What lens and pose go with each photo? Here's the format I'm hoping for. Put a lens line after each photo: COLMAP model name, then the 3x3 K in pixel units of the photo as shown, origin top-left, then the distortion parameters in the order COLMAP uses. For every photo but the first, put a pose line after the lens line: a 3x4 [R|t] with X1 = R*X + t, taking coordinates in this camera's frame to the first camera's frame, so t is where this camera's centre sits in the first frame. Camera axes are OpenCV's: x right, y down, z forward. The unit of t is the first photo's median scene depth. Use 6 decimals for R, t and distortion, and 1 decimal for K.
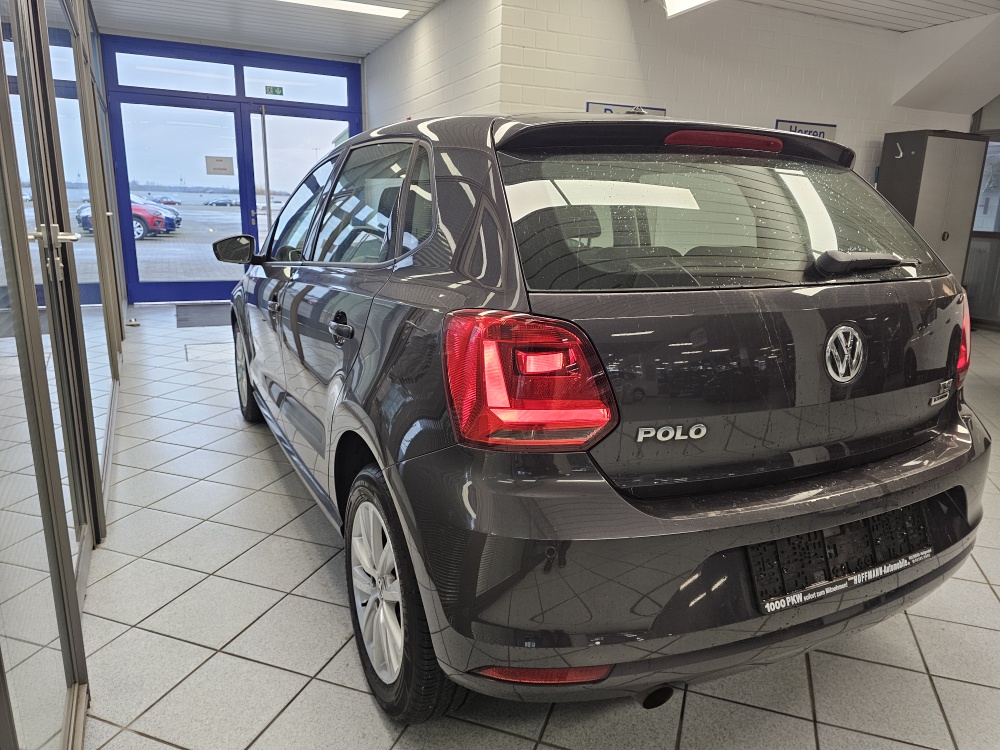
lens RADIAL K [[686.5, 0, 497.4], [0, 686.5, 380.4], [0, 0, 1]] dist [0.032863, -0.039018]
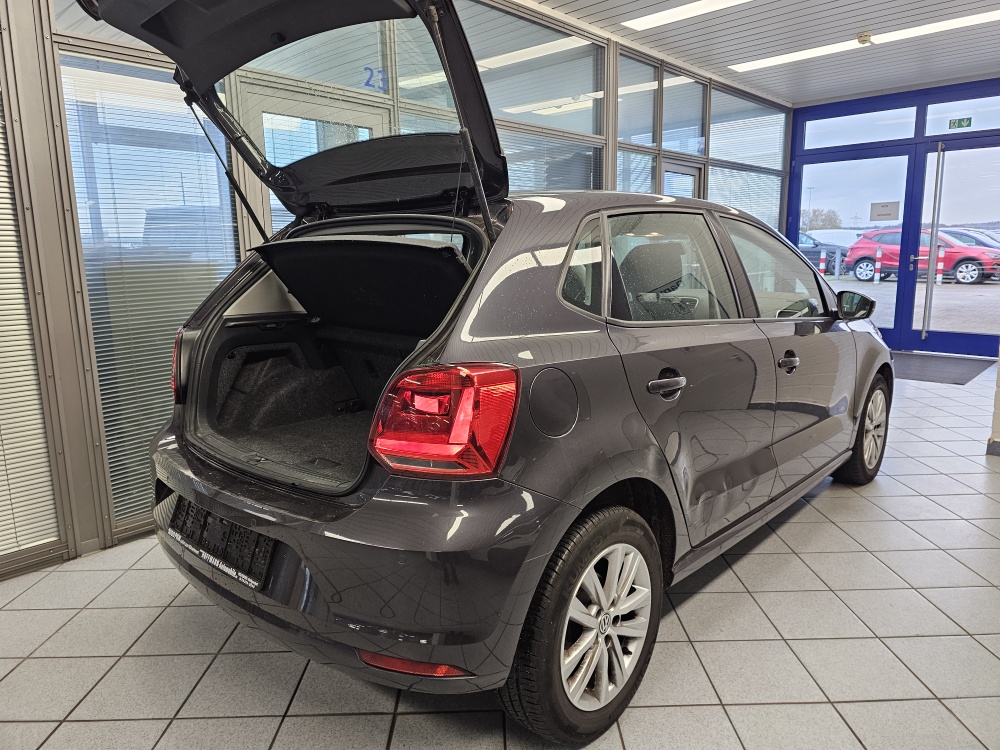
lens RADIAL K [[686.5, 0, 497.5], [0, 686.5, 370.6], [0, 0, 1]] dist [0.032863, -0.039018]
pose [[0.331312, 0.132631, -0.934153, 0.362190], [-0.198274, 0.977750, 0.068500, -0.049885], [0.922453, 0.162523, 0.350238, 0.190269]]
